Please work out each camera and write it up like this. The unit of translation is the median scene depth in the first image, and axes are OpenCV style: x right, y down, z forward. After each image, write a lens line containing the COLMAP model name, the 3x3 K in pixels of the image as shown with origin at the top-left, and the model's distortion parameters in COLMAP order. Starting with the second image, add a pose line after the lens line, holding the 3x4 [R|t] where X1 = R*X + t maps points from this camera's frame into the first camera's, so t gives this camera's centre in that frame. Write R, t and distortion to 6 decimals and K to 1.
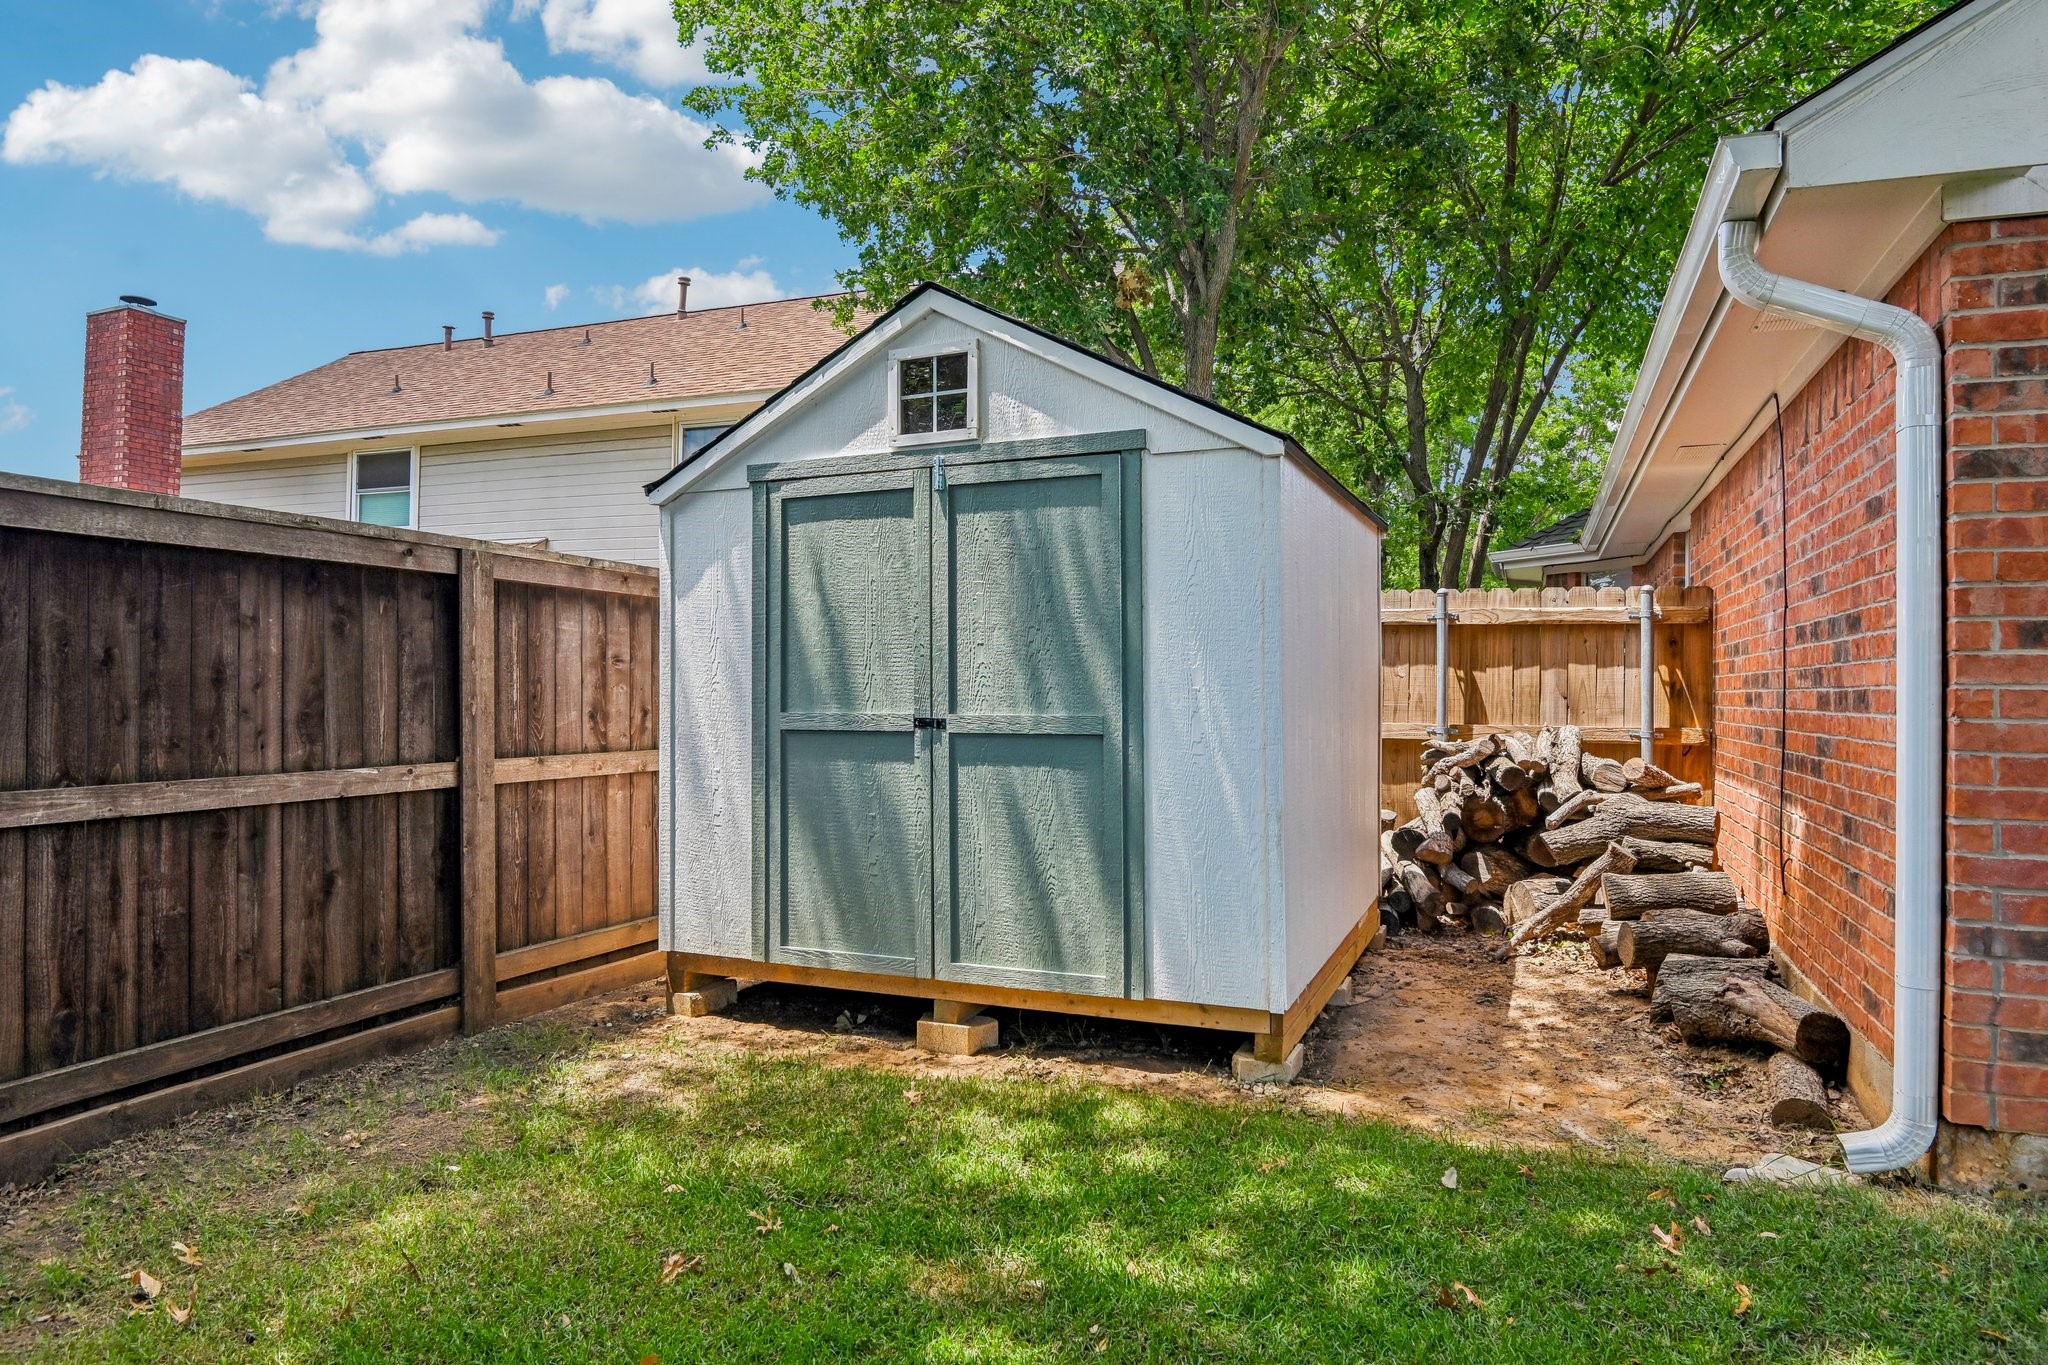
lens RADIAL K [[1177.7, 0, 1029.4], [0, 1177.7, 669.0], [0, 0, 1]] dist [-0.005210, -0.013320]
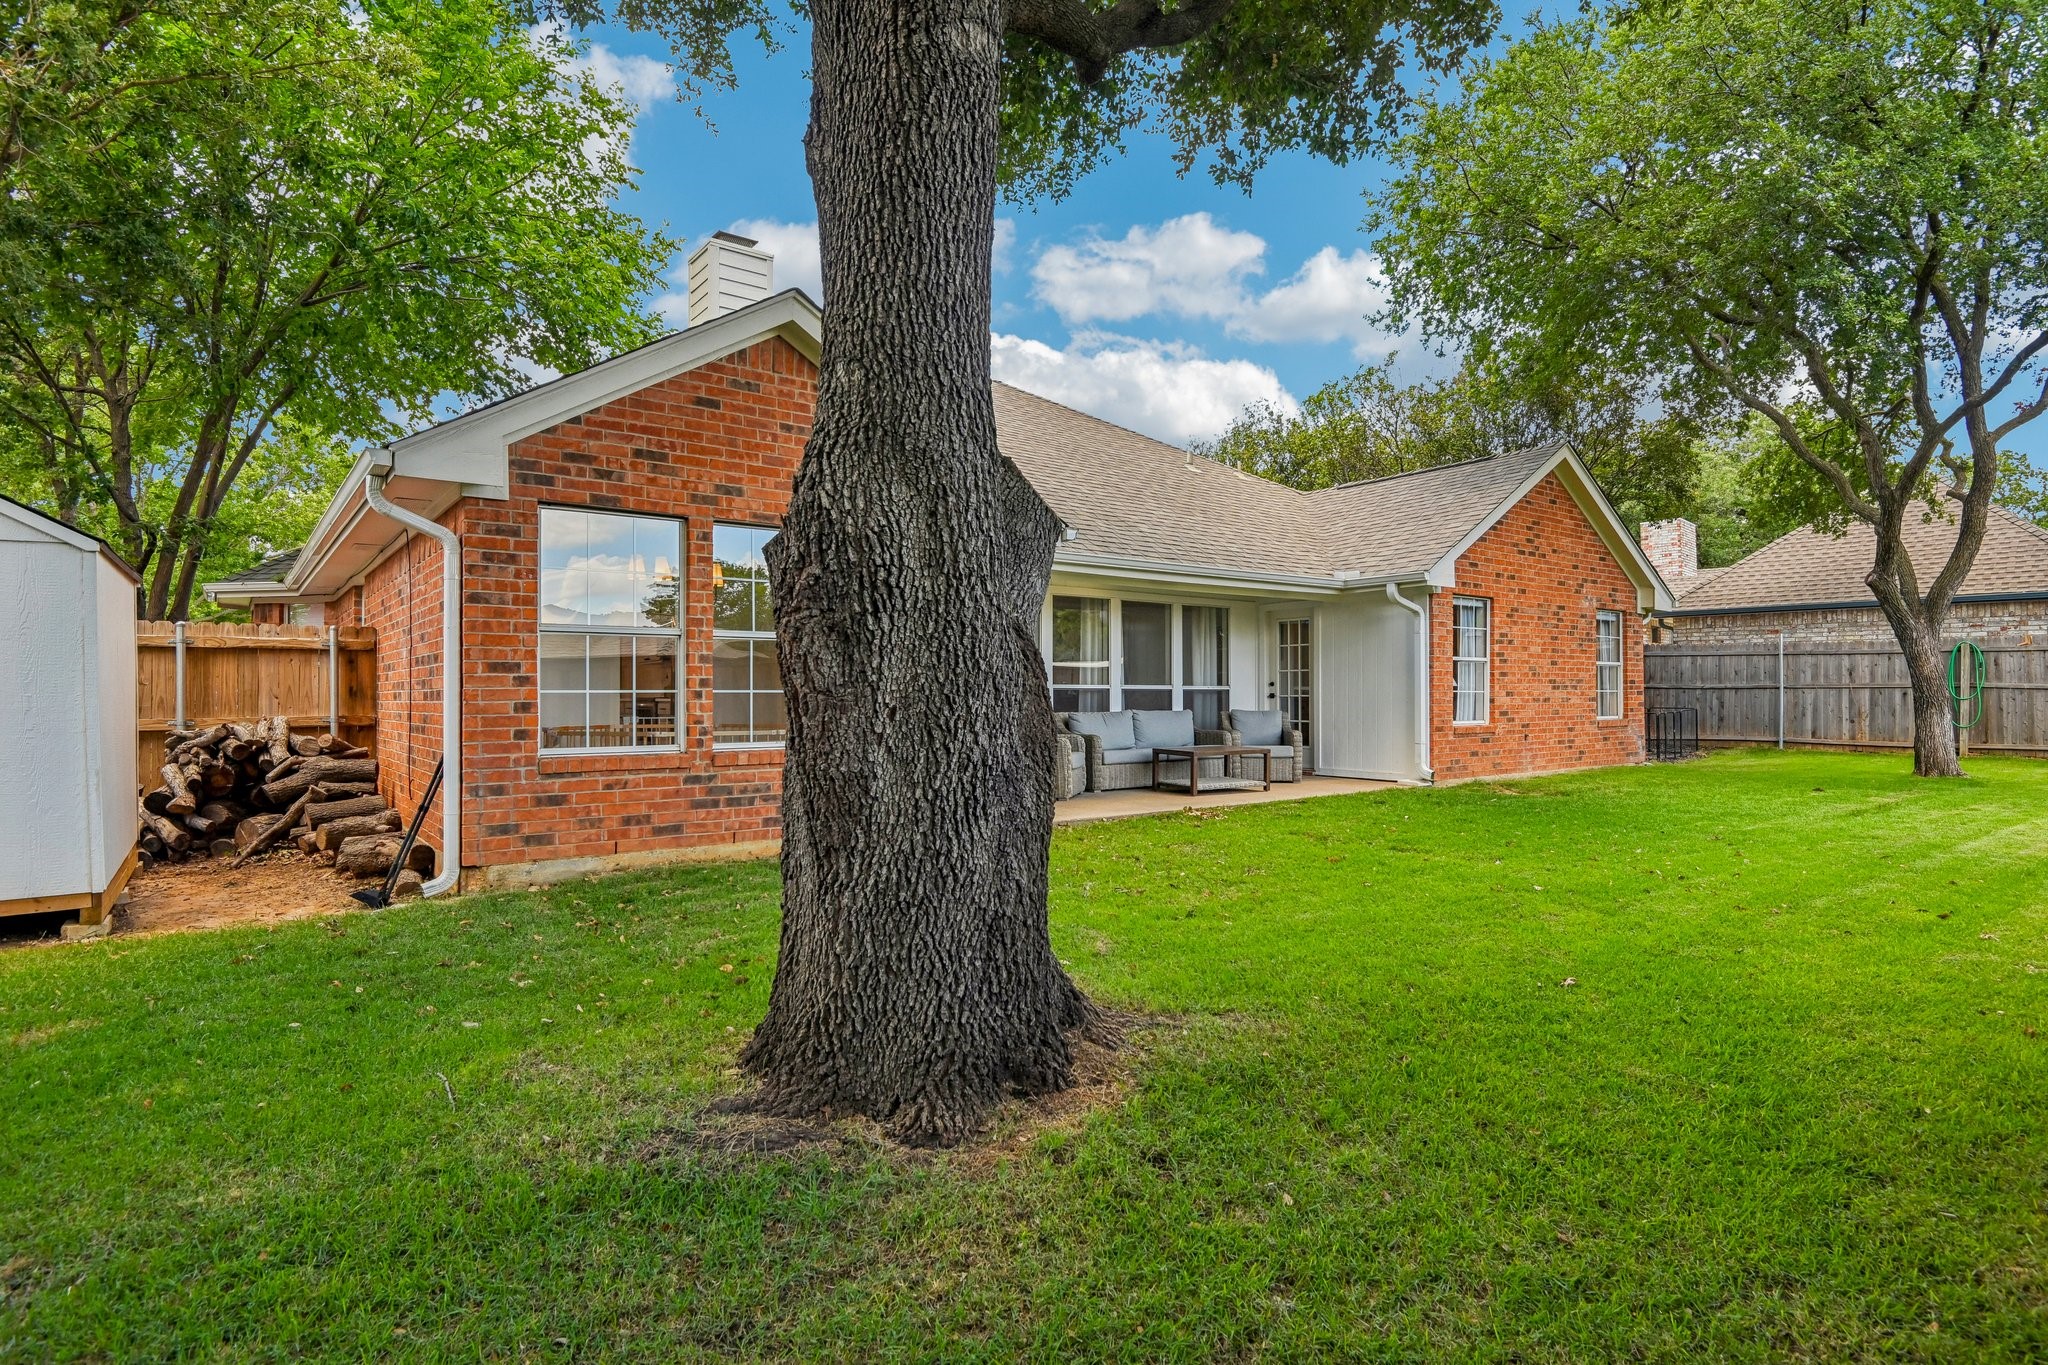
lens RADIAL K [[1066.4, 0, 1024.0], [0, 1066.4, 682.5], [0, 0, 1]] dist [0.001644, -0.016683]
pose [[0.493543, -0.007947, 0.869685, -0.285285], [-0.000892, 0.999953, 0.009644, -0.010083], [-0.869721, -0.005536, 0.493513, -0.561857]]
